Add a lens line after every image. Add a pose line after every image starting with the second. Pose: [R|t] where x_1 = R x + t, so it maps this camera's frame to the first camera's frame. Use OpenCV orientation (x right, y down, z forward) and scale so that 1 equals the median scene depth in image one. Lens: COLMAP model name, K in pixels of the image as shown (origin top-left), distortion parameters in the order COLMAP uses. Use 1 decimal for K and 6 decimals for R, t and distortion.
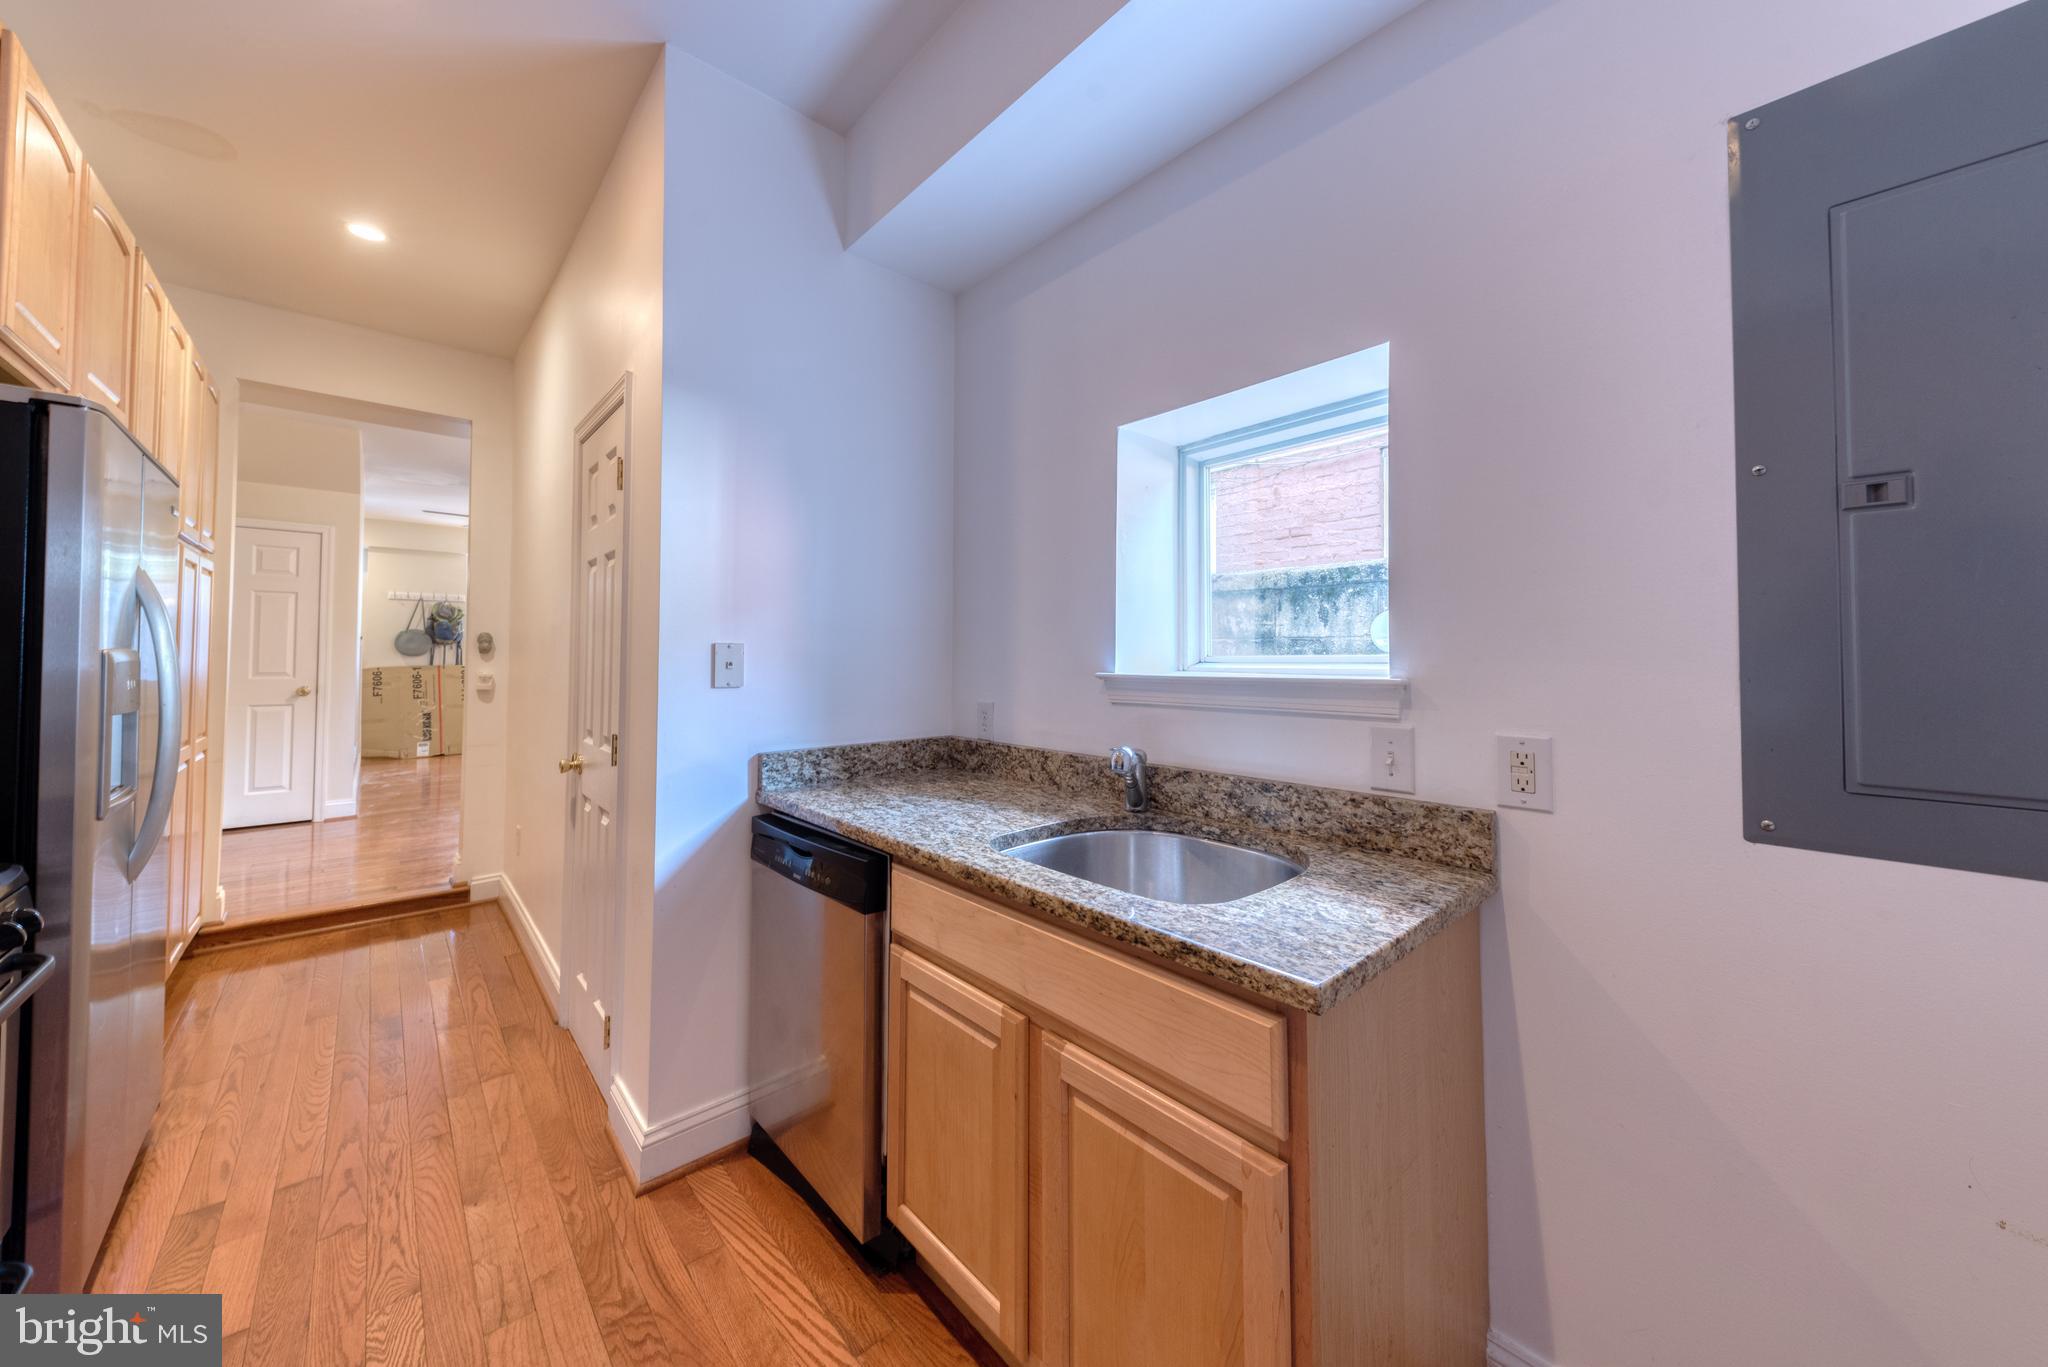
lens RADIAL K [[719.8, 0, 1035.7], [0, 719.8, 640.8], [0, 0, 1]] dist [-0.000708, -0.000157]
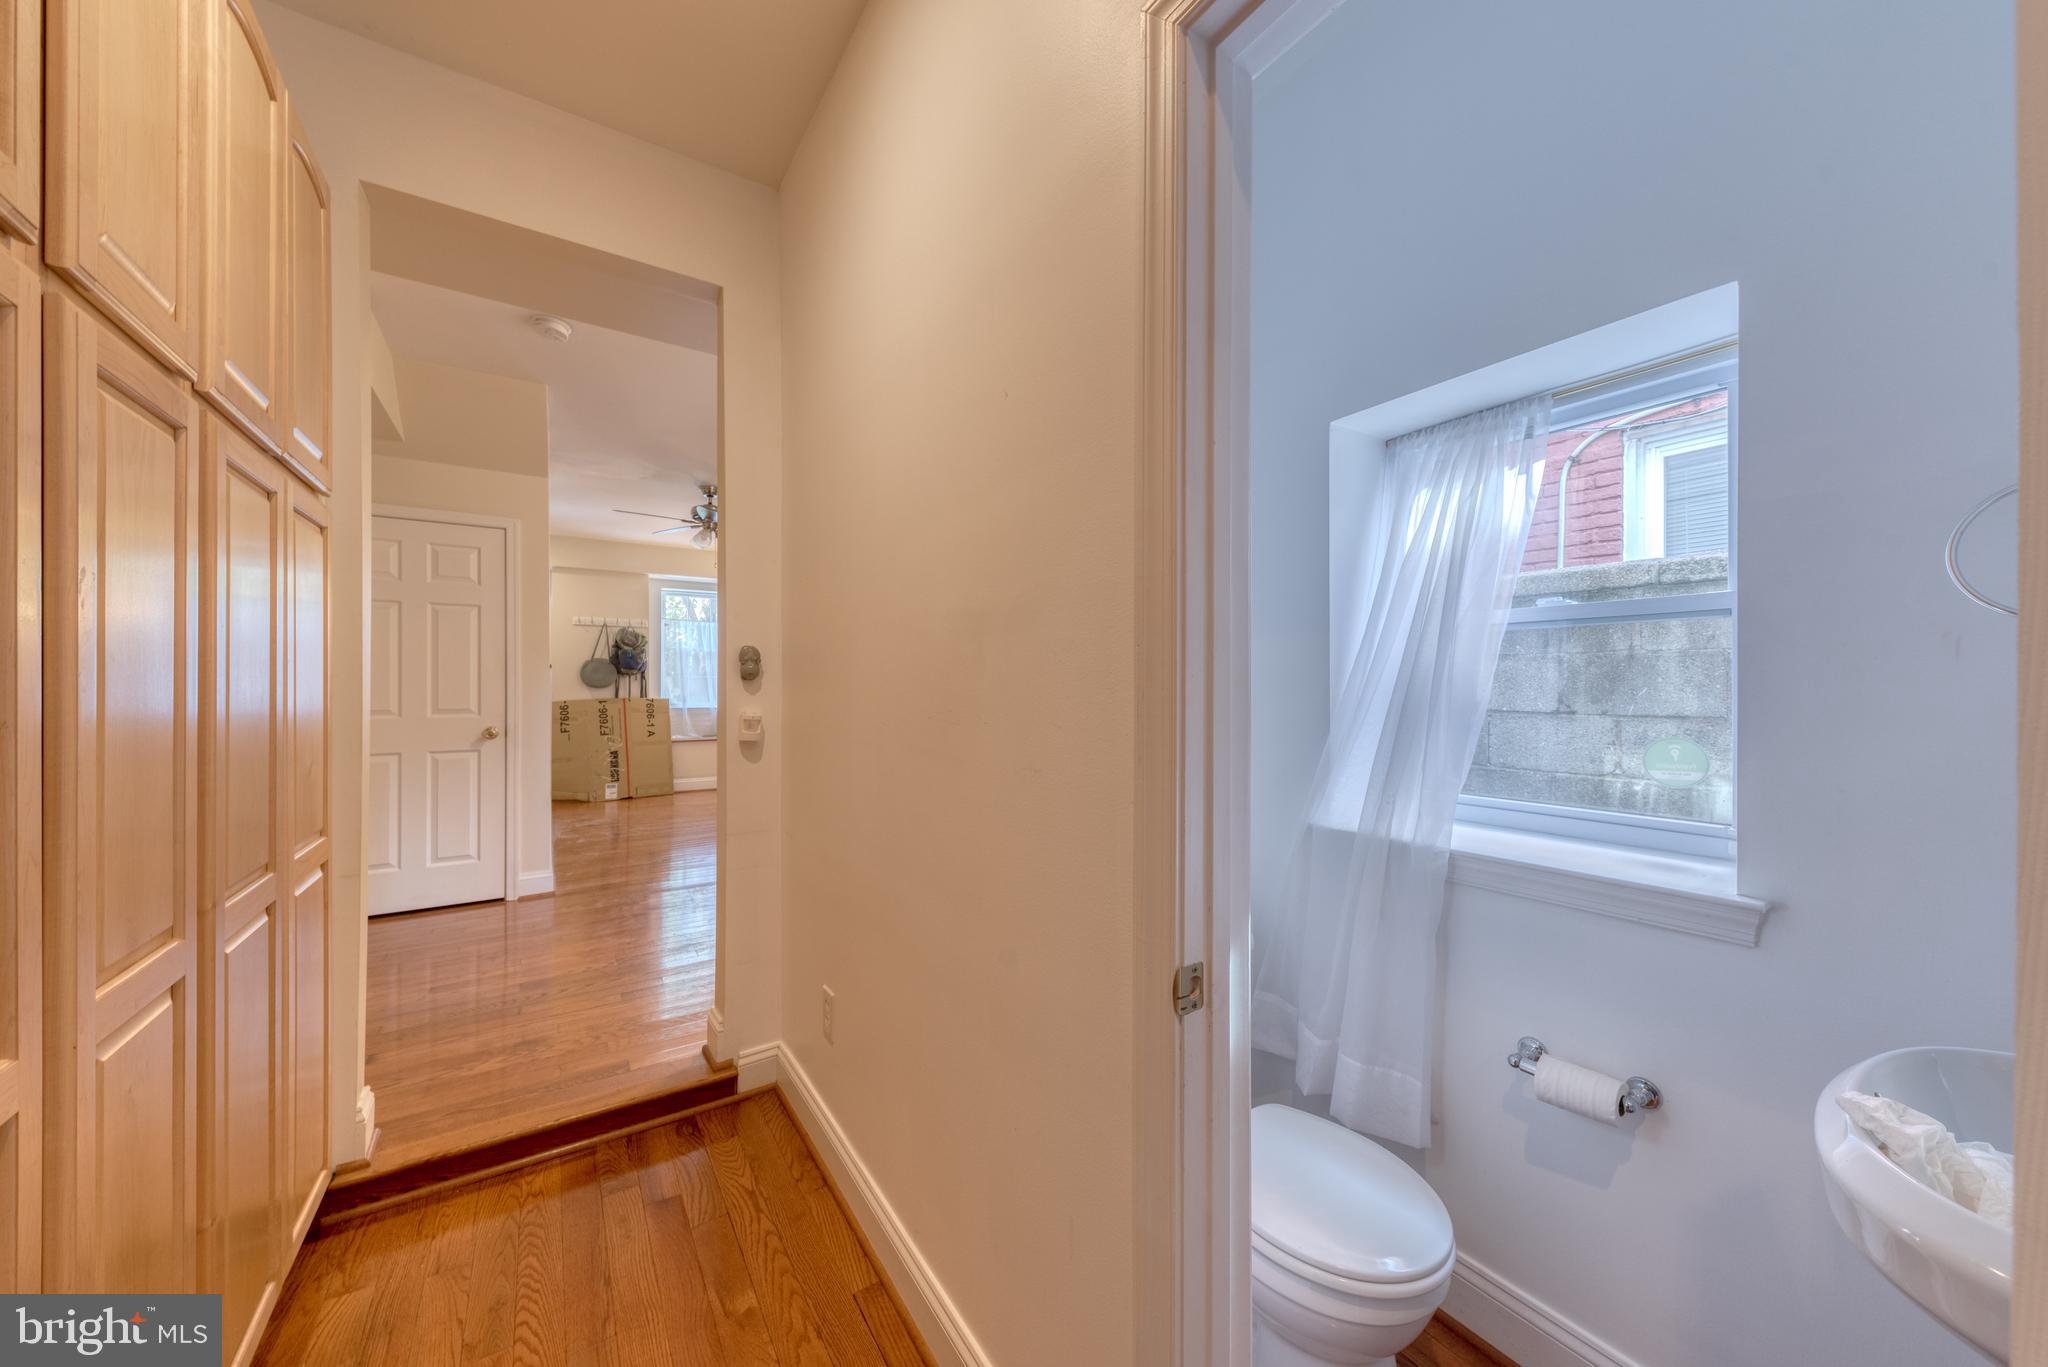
lens RADIAL K [[710.6, 0, 1027.6], [0, 710.6, 688.1], [0, 0, 1]] dist [-0.001902, -0.000423]
pose [[0.988585, -0.004927, -0.150585, -0.330808], [0.008508, 0.999696, 0.023140, 0.008773], [0.150426, -0.024157, 0.988326, 0.332642]]
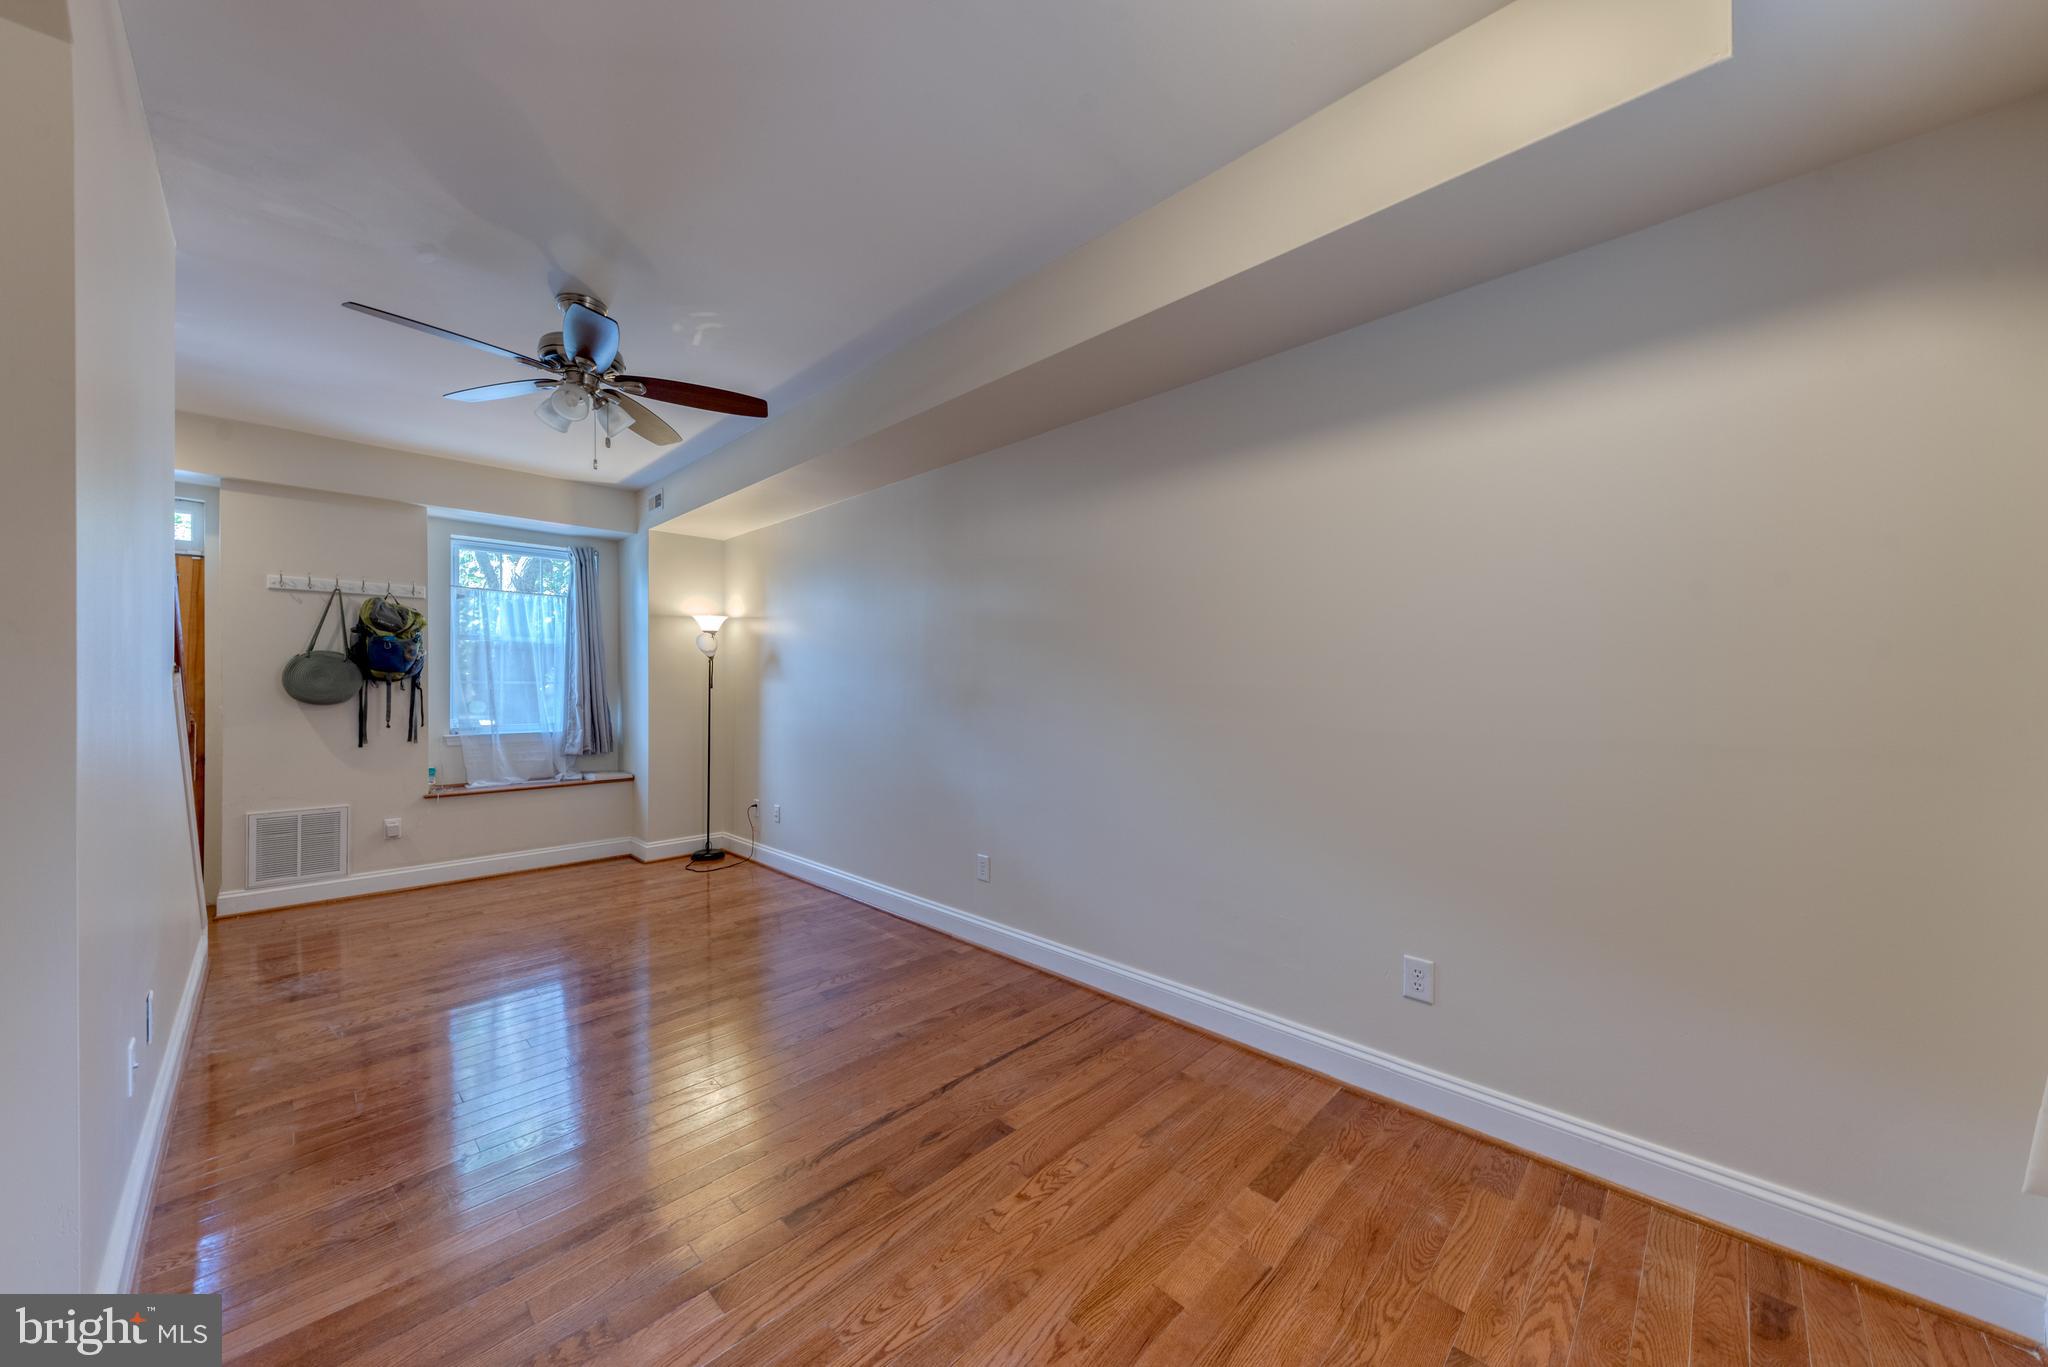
lens RADIAL K [[710.6, 0, 1027.6], [0, 710.6, 688.1], [0, 0, 1]] dist [-0.001902, -0.000423]
pose [[0.997550, -0.001108, 0.069951, -0.681991], [-0.000613, 0.999698, 0.024573, -0.004257], [-0.069957, -0.024556, 0.997248, 0.786690]]
